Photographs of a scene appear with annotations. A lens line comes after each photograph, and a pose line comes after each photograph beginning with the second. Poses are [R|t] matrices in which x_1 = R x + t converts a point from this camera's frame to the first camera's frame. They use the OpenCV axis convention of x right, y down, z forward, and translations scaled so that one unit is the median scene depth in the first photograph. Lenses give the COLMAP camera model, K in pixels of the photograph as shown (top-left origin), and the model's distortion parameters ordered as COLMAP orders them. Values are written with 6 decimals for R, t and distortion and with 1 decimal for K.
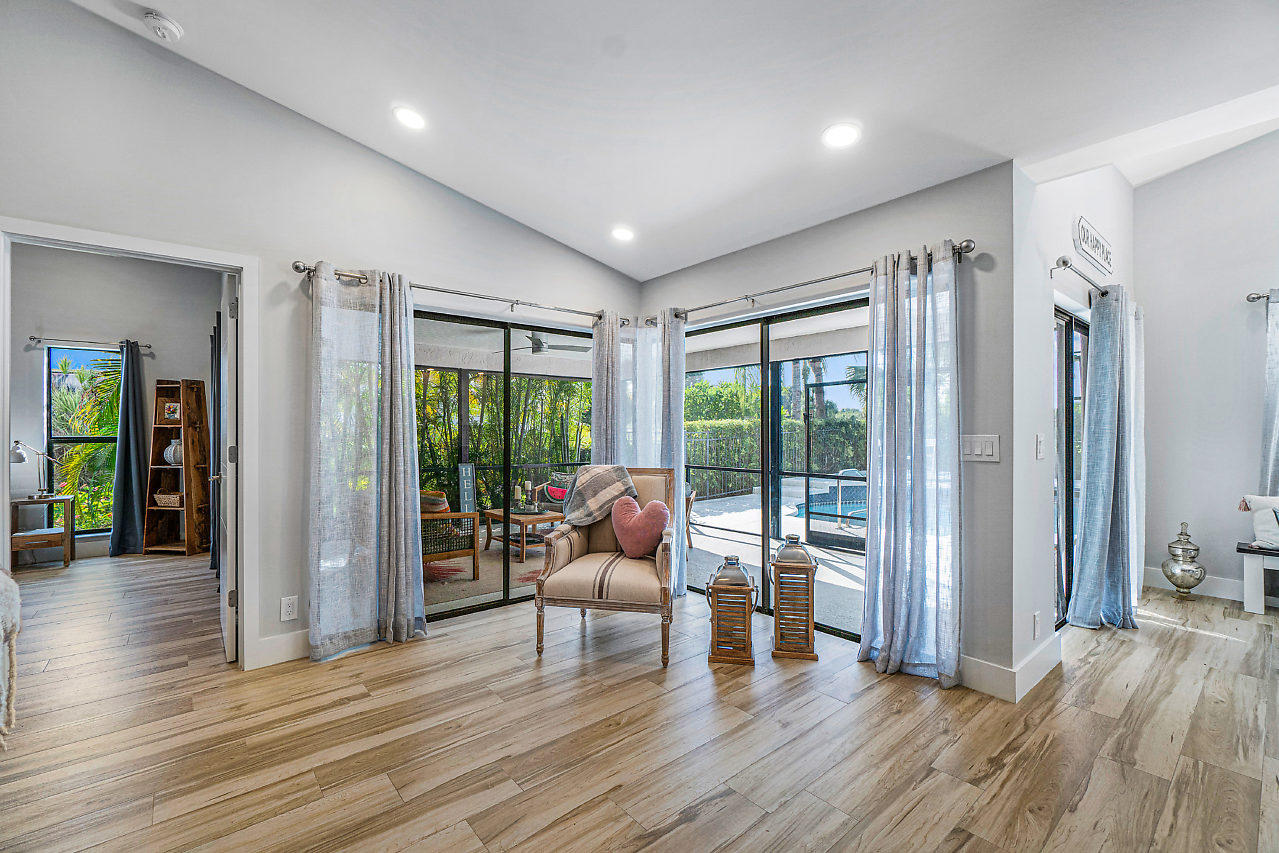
lens RADIAL K [[541.9, 0, 639.5], [0, 541.9, 426.5], [0, 0, 1]] dist [-0.000361, 0.000022]
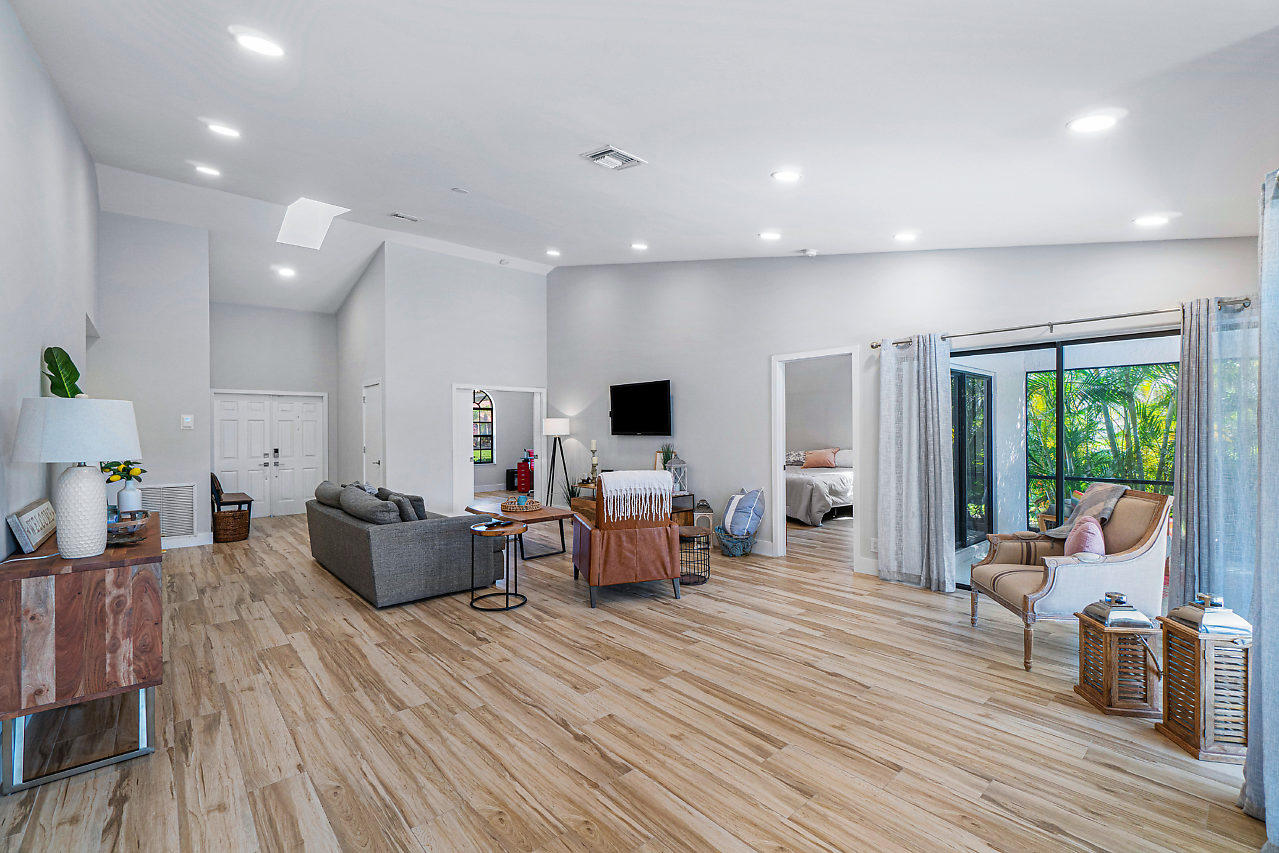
lens RADIAL K [[541.9, 0, 639.5], [0, 541.9, 426.5], [0, 0, 1]] dist [-0.000361, 0.000022]
pose [[0.036416, -0.011580, -0.999270, 1.292245], [0.005595, 0.999920, -0.011384, -0.030060], [0.999321, -0.005176, 0.036478, 0.245108]]
